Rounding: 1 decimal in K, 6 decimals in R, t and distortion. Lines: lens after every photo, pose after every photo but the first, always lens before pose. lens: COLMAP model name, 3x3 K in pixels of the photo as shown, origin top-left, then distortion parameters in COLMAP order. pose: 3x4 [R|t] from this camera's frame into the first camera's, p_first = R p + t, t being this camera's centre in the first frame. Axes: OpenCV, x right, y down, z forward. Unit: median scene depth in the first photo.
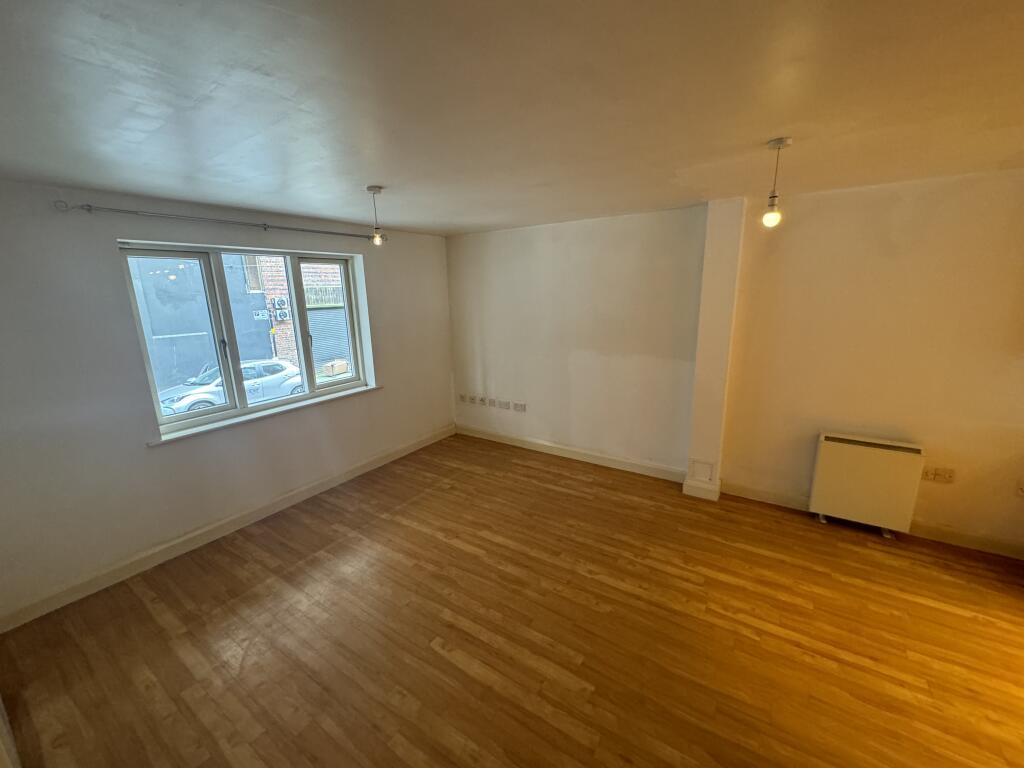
lens RADIAL K [[410.4, 0, 519.4], [0, 410.4, 379.0], [0, 0, 1]] dist [-0.002620, -0.000331]
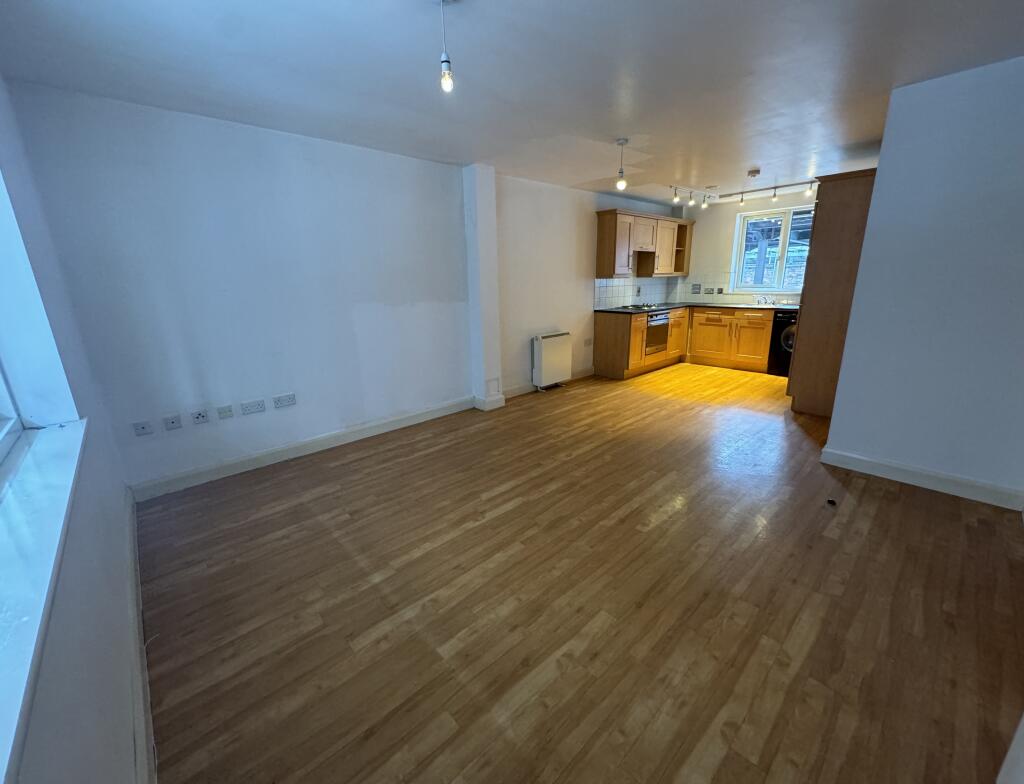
lens RADIAL K [[409.8, 0, 518.1], [0, 409.8, 390.1], [0, 0, 1]] dist [-0.001509, -0.000092]
pose [[0.236114, -0.241246, 0.941303, -0.869218], [0.225166, 0.955910, 0.188510, 0.014244], [-0.945278, 0.167439, 0.280024, 0.682308]]
